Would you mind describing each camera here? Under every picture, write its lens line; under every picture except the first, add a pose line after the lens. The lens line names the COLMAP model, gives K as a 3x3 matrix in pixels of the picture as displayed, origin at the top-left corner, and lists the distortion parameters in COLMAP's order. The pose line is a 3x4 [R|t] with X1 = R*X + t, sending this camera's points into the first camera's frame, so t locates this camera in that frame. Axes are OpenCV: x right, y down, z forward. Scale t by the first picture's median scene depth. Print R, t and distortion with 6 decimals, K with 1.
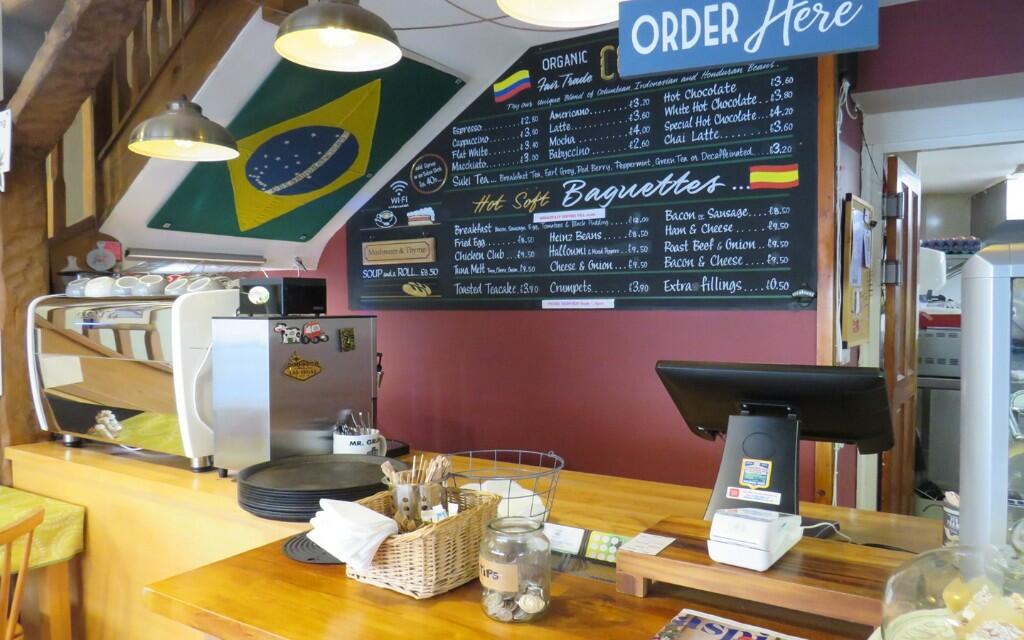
lens RADIAL K [[732.3, 0, 512.0], [0, 732.3, 320.0], [0, 0, 1]] dist [-0.000215, 0.000142]
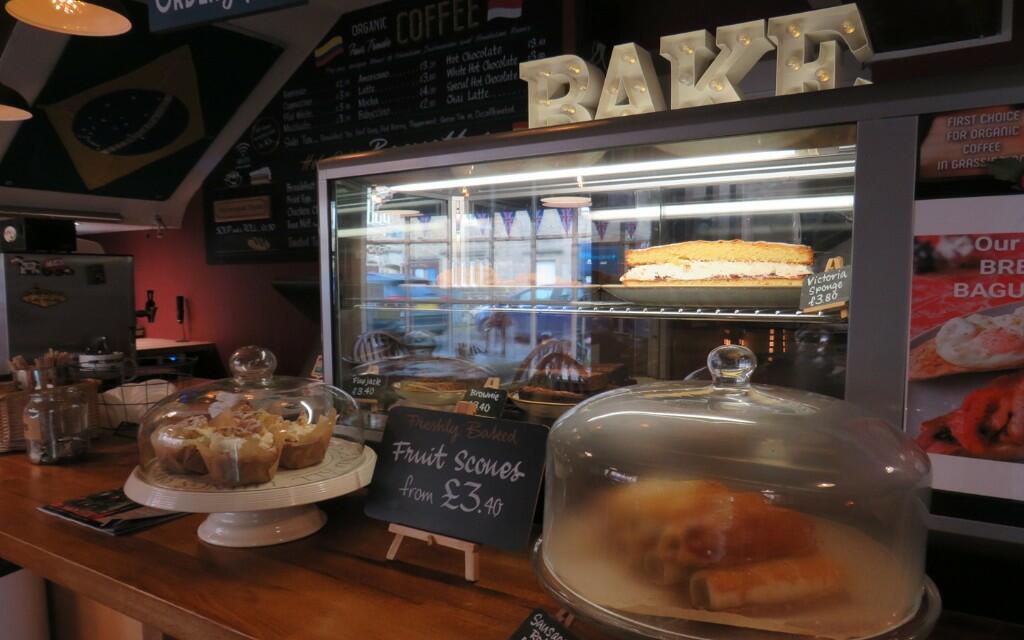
lens RADIAL K [[733.1, 0, 510.7], [0, 733.1, 331.7], [0, 0, 1]] dist [0.000274, 0.001087]
pose [[0.999647, 0.000596, -0.026548, 0.307466], [0.000618, 0.998955, 0.045697, 0.043858], [0.026548, -0.045697, 0.998603, -0.089052]]
